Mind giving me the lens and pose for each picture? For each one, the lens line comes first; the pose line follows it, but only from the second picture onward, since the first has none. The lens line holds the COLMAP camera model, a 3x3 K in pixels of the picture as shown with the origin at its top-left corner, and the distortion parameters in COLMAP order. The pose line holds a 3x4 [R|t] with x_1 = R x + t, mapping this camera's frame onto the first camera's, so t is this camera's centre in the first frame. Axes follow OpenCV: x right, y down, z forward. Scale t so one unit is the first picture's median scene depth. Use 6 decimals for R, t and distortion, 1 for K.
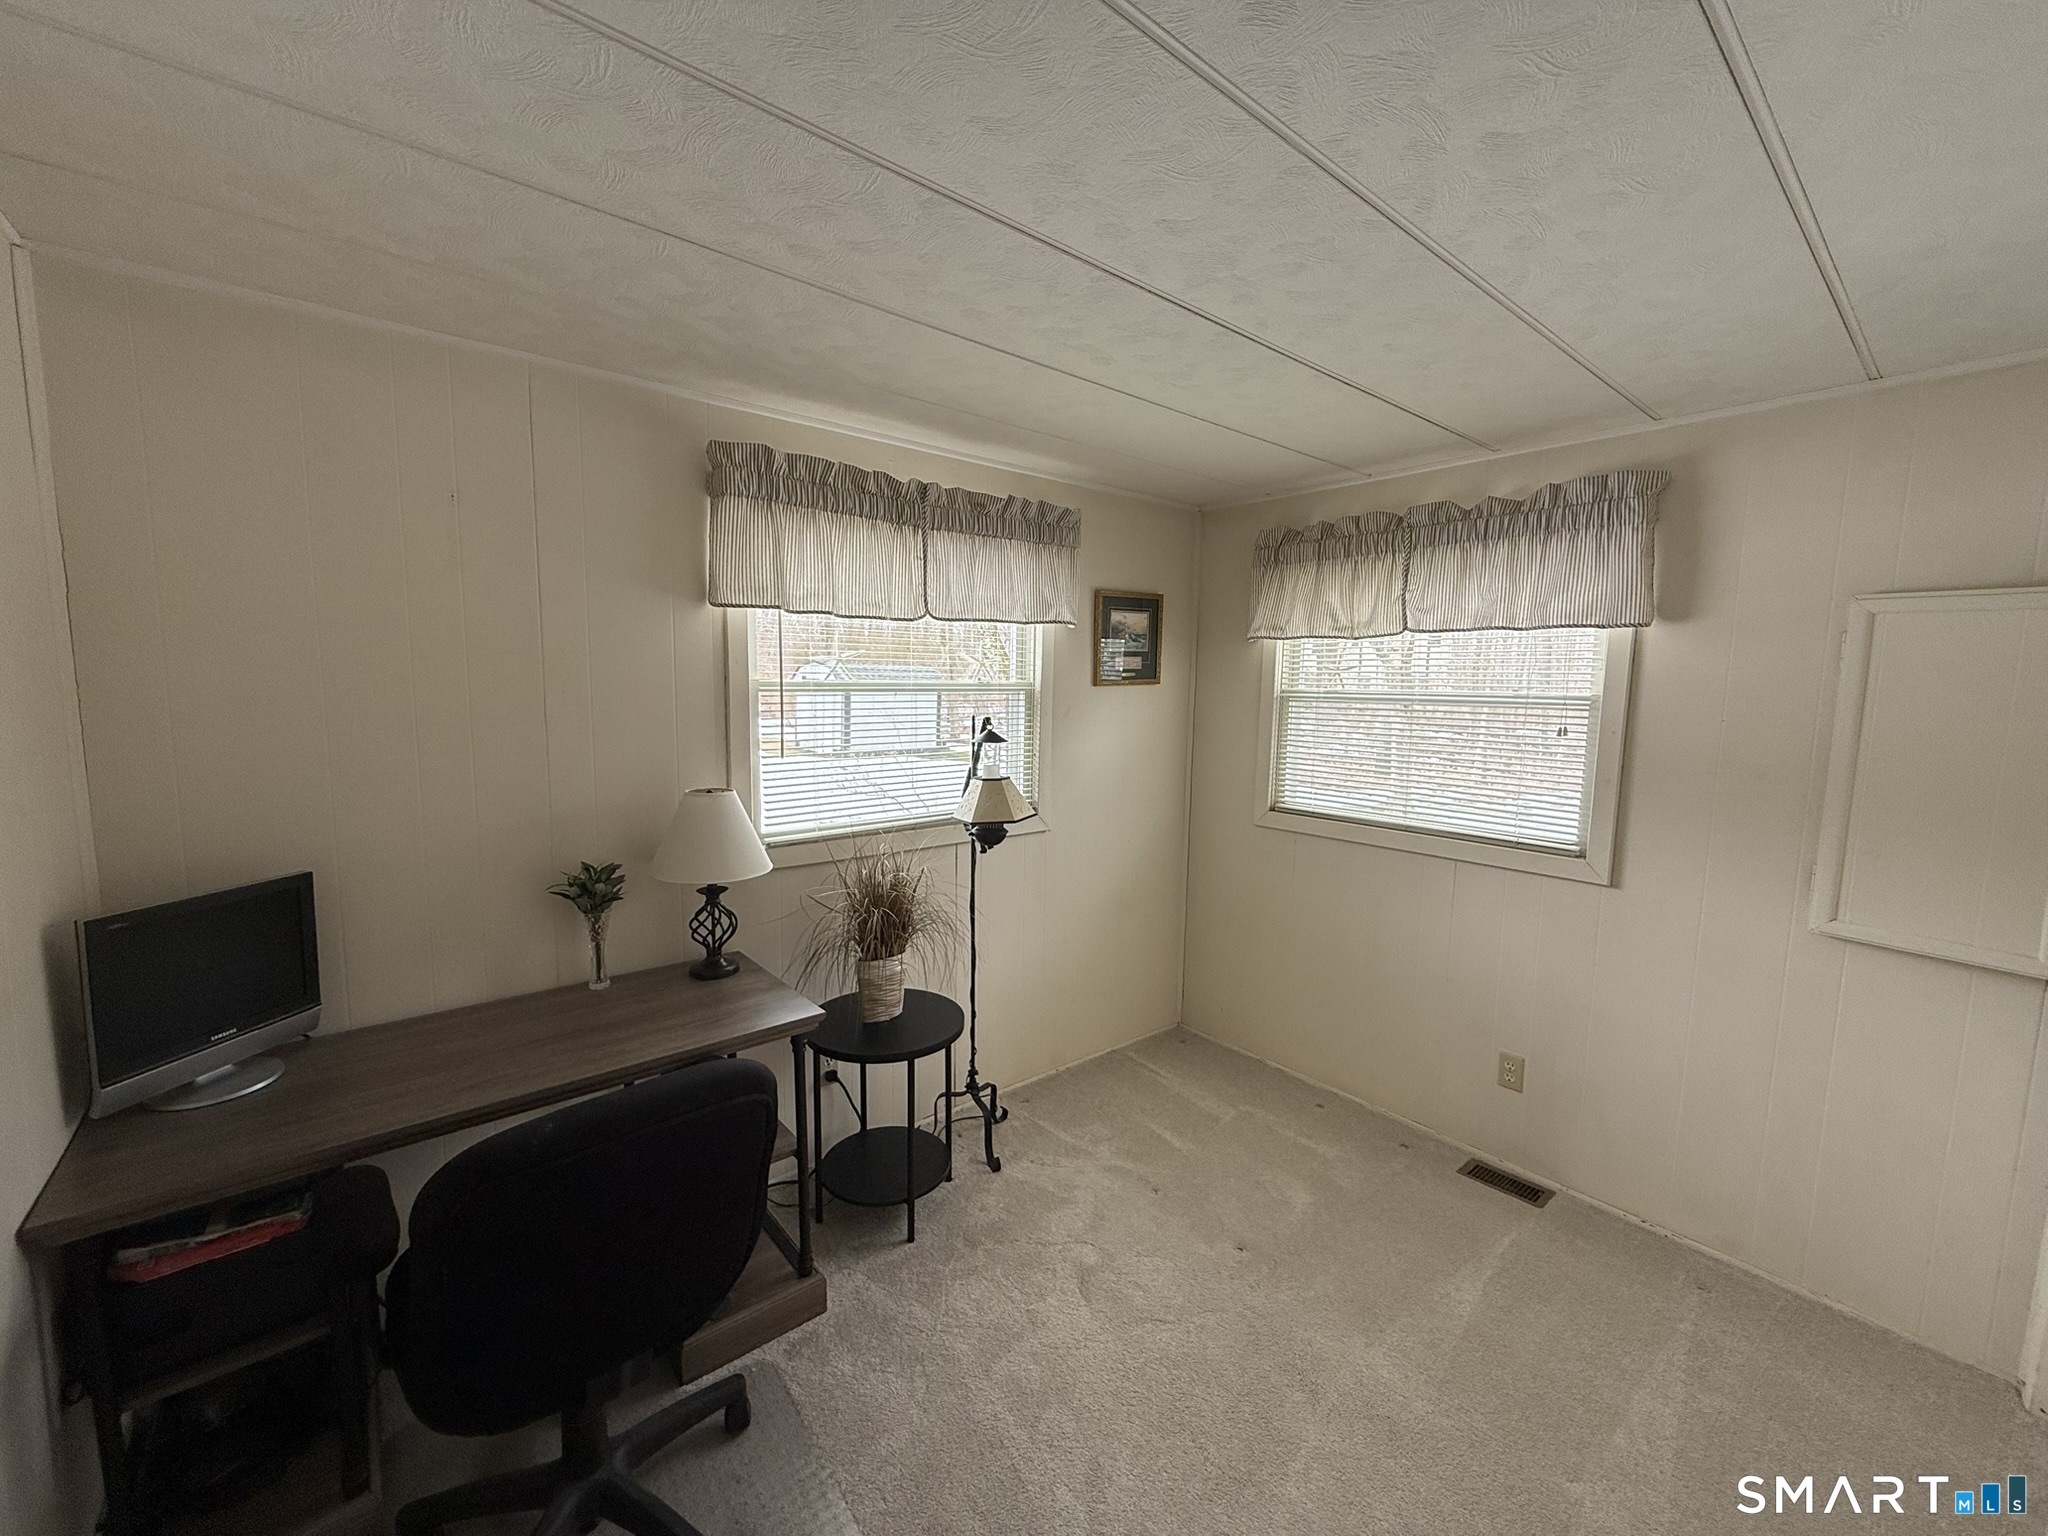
lens RADIAL K [[823.8, 0, 1027.2], [0, 823.8, 759.9], [0, 0, 1]] dist [0.000370, 0.000043]
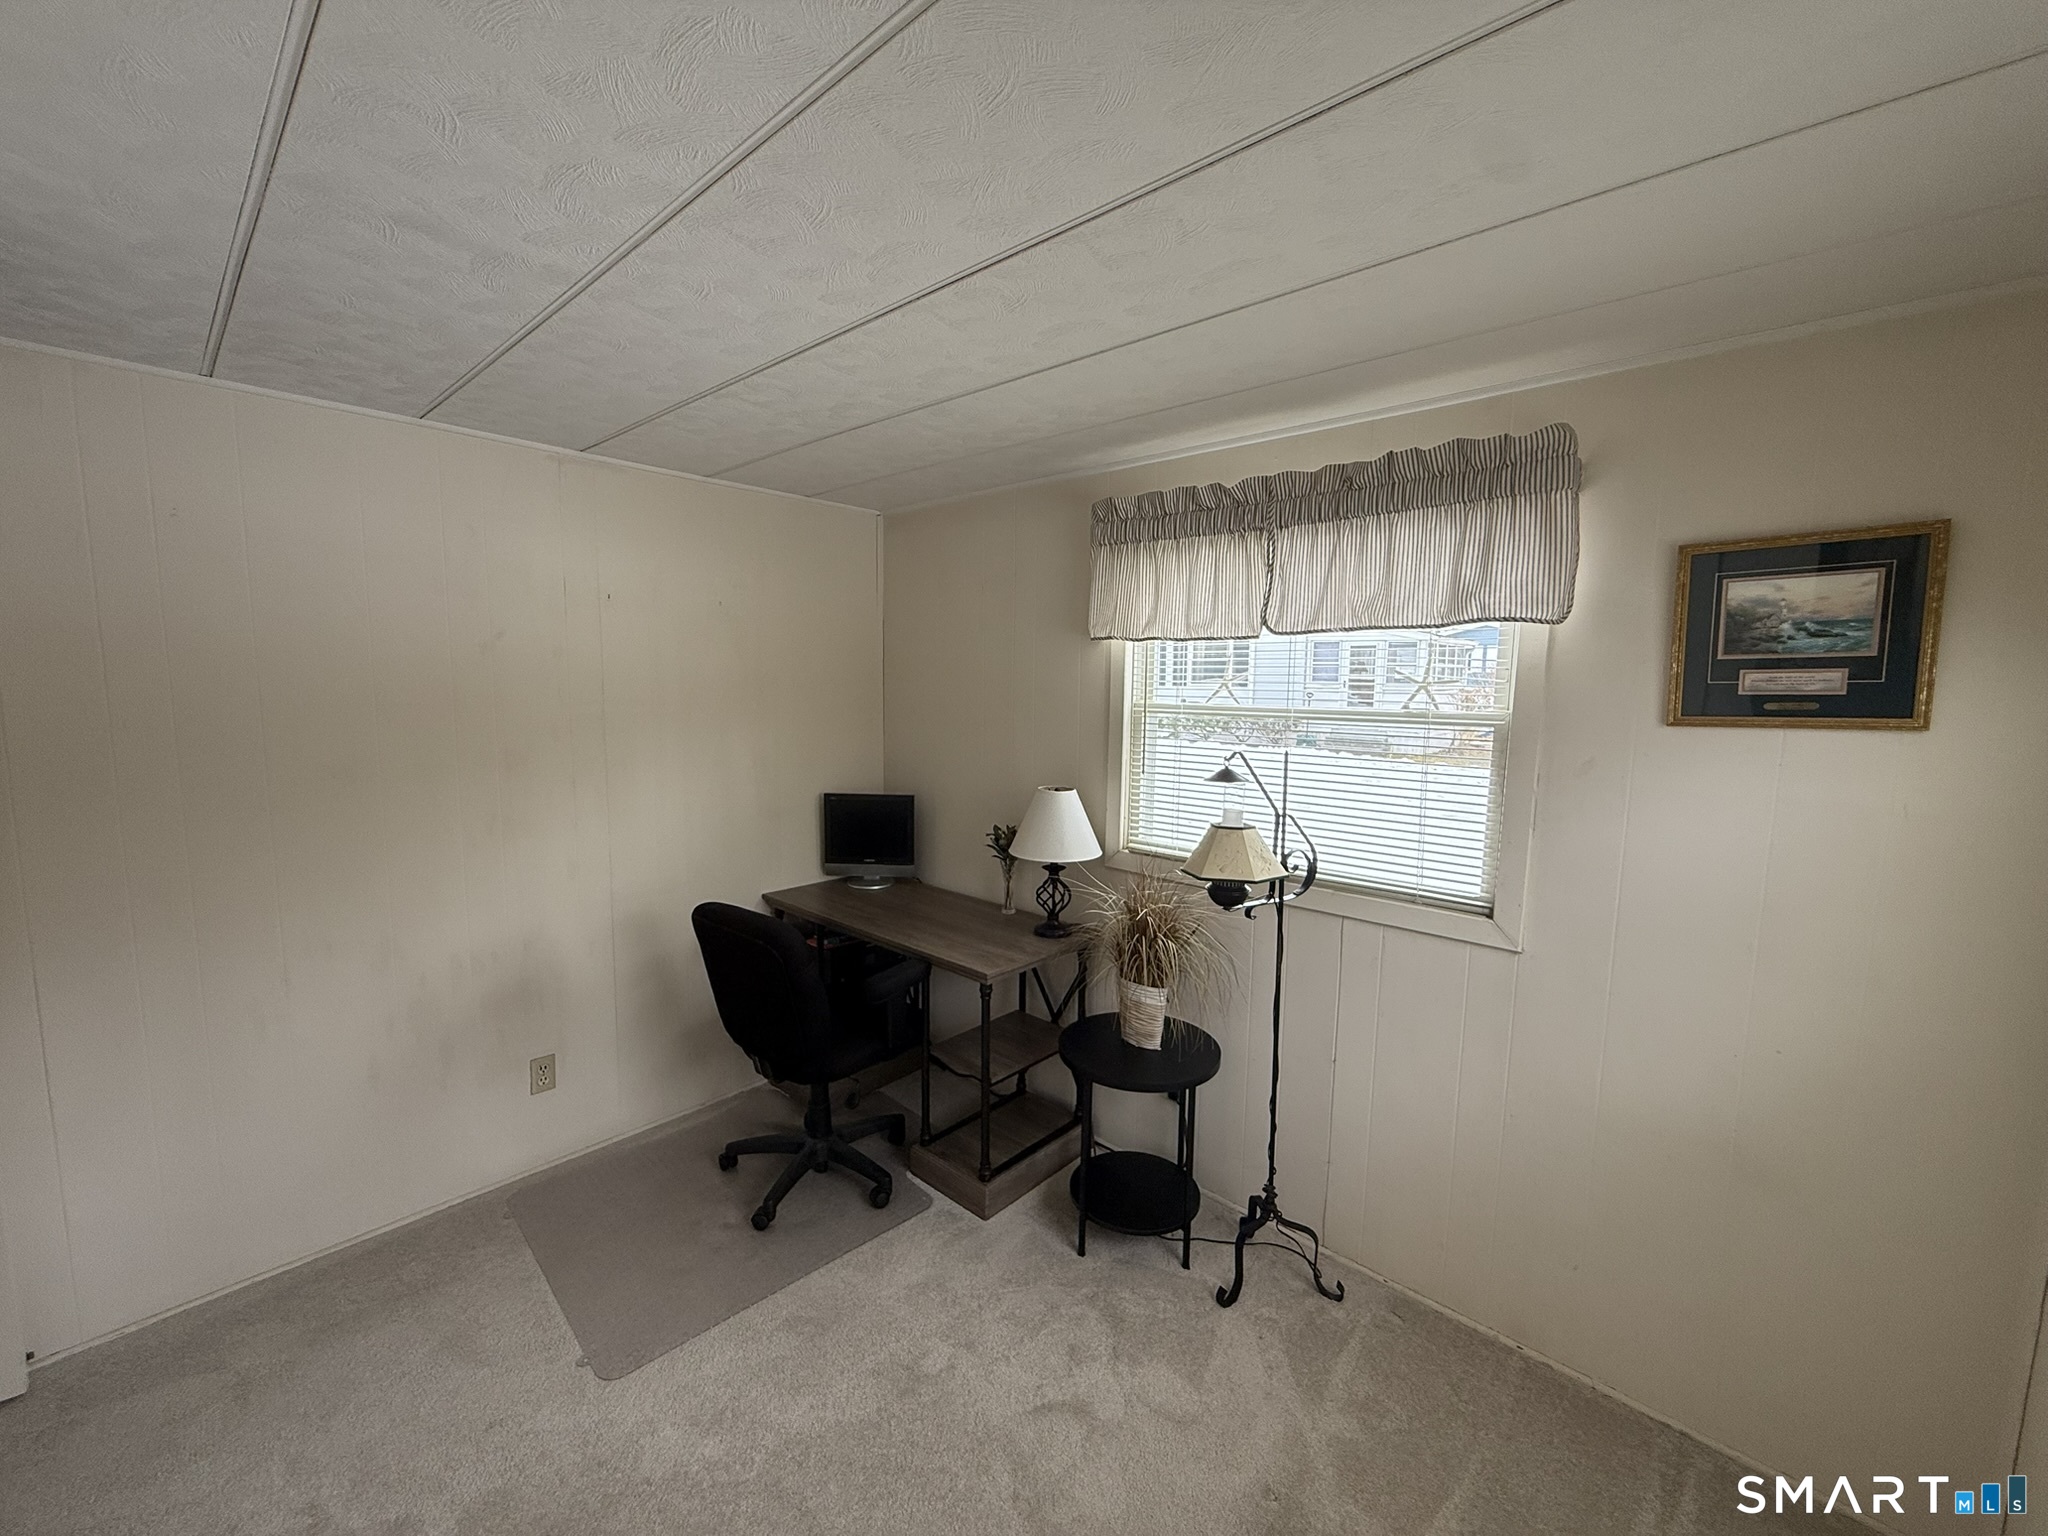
lens RADIAL K [[809.8, 0, 1018.5], [0, 809.8, 767.7], [0, 0, 1]] dist [0.000204, 0.000044]
pose [[0.130700, 0.089057, -0.987414, 0.742272], [-0.116897, 0.990394, 0.073852, -0.070044], [0.984506, 0.105773, 0.139855, 0.687494]]
